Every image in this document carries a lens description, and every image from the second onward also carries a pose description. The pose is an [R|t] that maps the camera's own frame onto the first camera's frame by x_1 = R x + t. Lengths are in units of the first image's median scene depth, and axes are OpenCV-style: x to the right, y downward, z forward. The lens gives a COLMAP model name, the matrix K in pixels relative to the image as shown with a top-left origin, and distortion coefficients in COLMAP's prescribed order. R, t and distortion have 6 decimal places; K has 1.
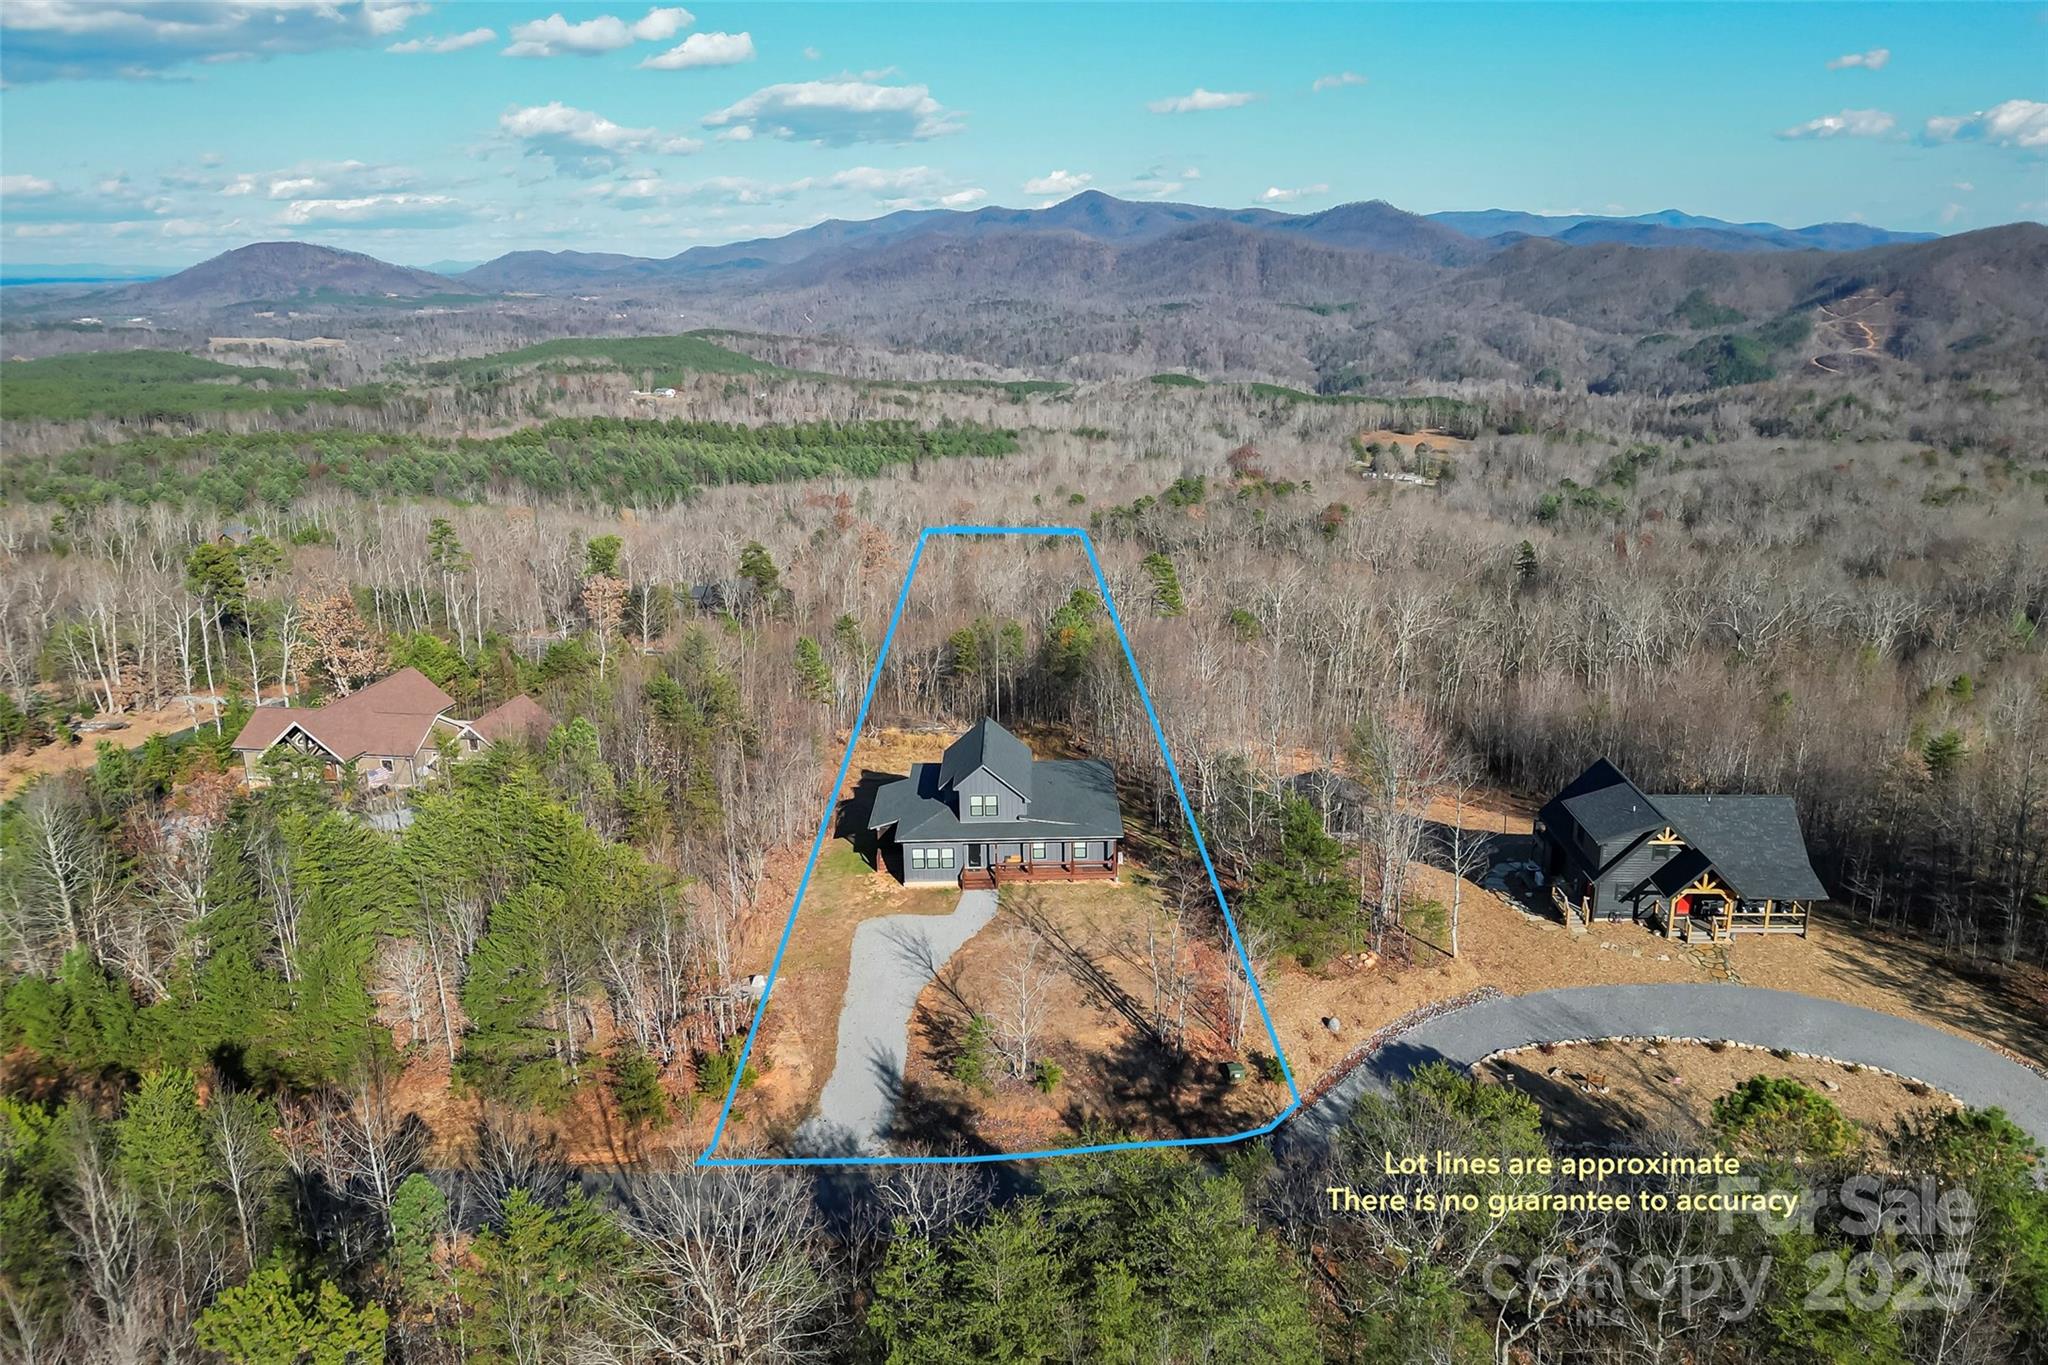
lens RADIAL K [[1721.6, 0, 1024.0], [0, 1721.6, 682.5], [0, 0, 1]] dist [-0.006105, 0.004840]
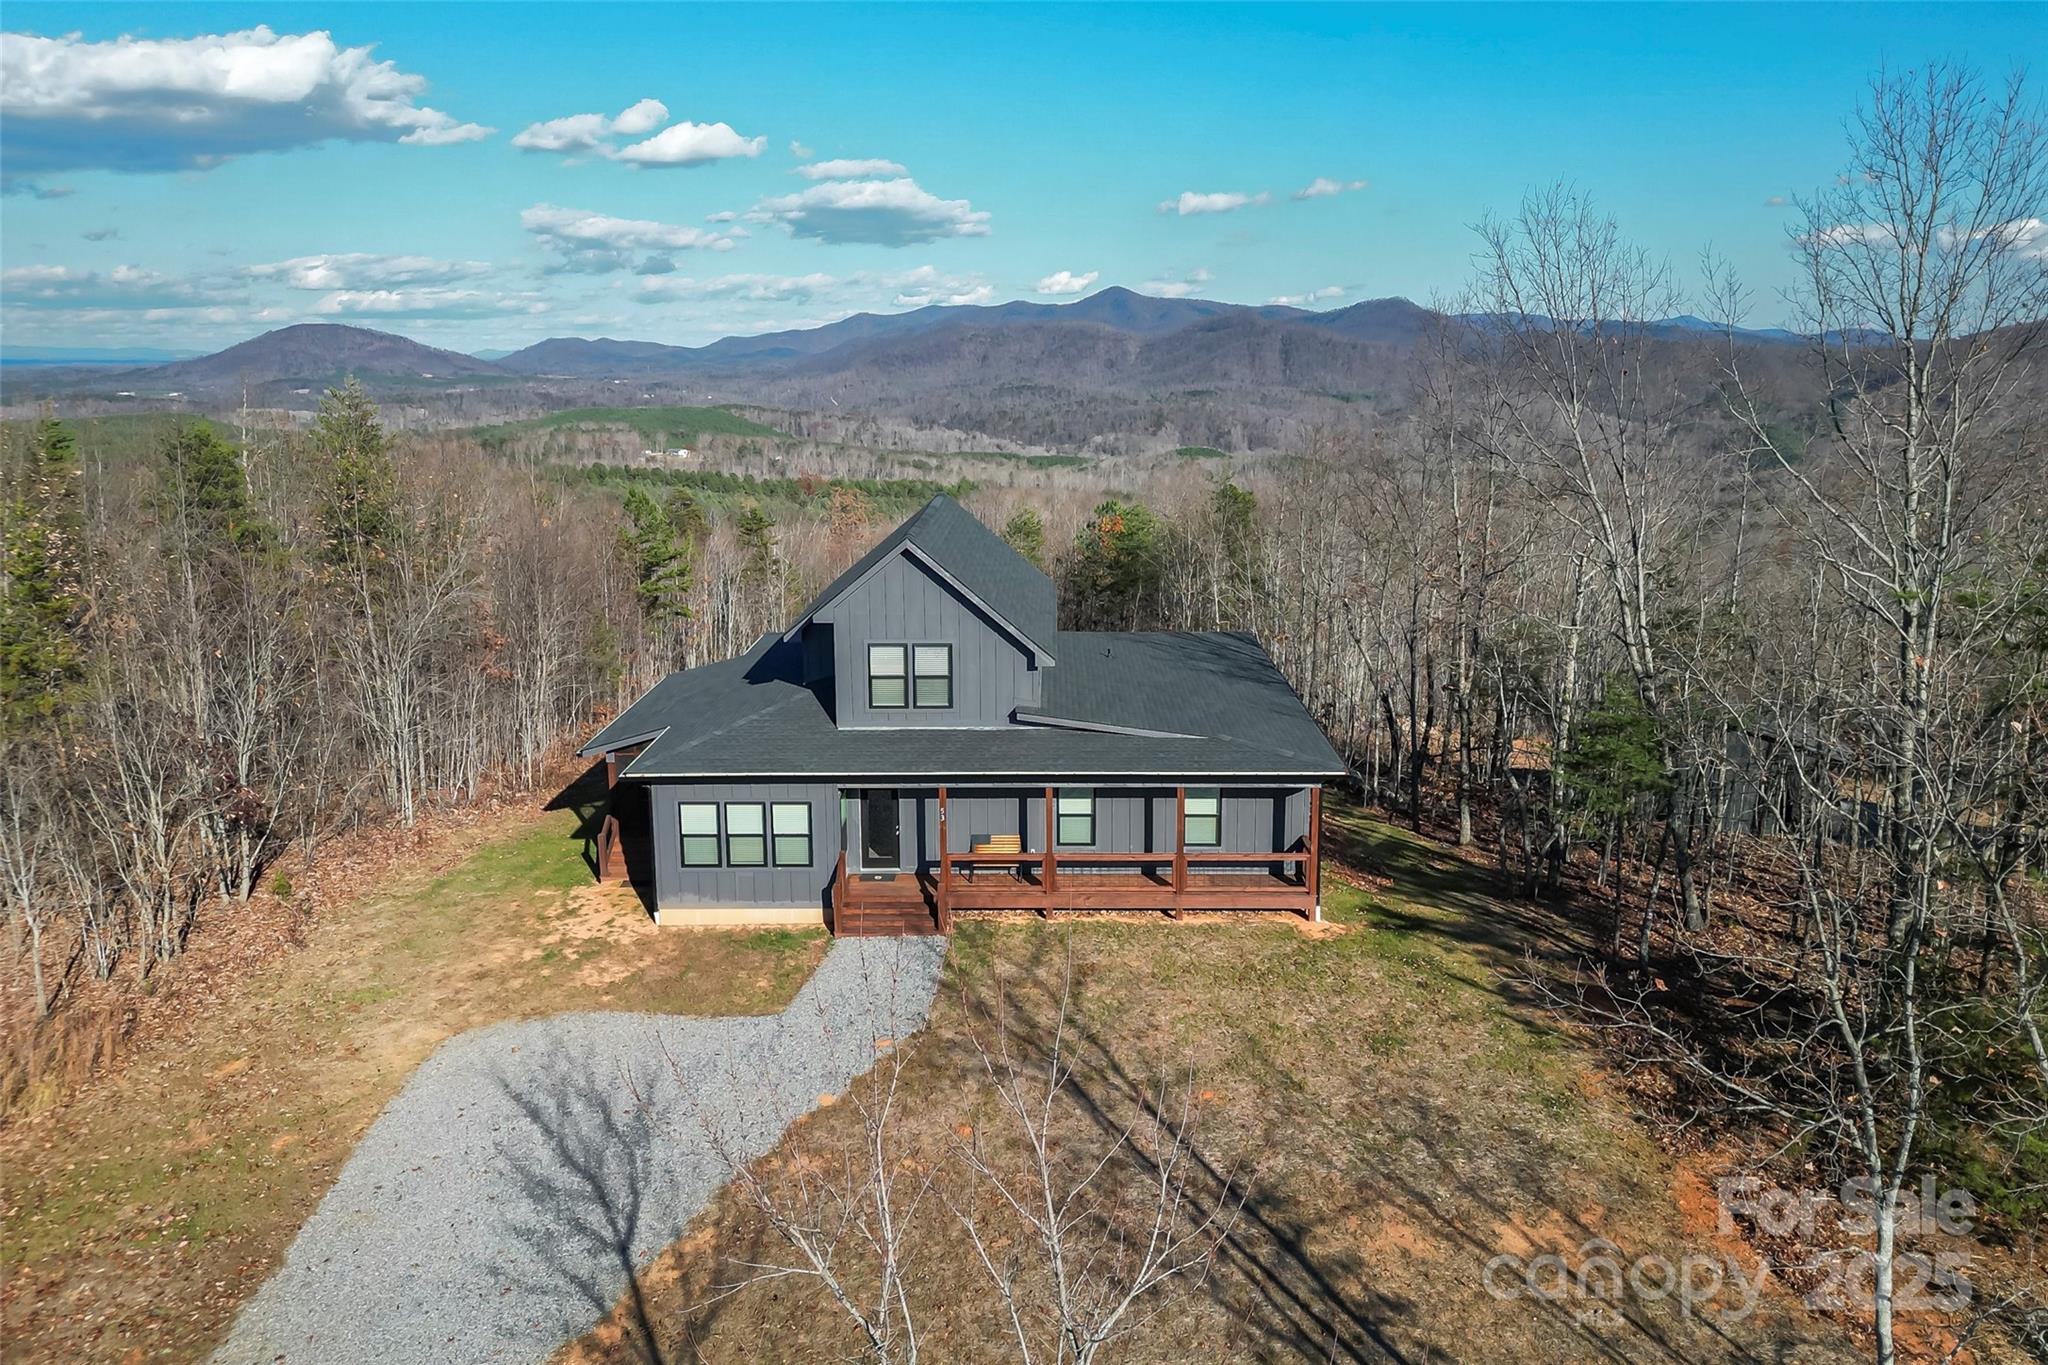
lens RADIAL K [[1480.6, 0, 1024.0], [0, 1480.6, 682.5], [0, 0, 1]] dist [0.026631, -0.003661]
pose [[0.999763, 0.017300, -0.013253, 0.000491], [-0.018288, 0.996749, -0.078465, 0.021288], [0.011852, 0.078689, 0.996829, 0.162839]]
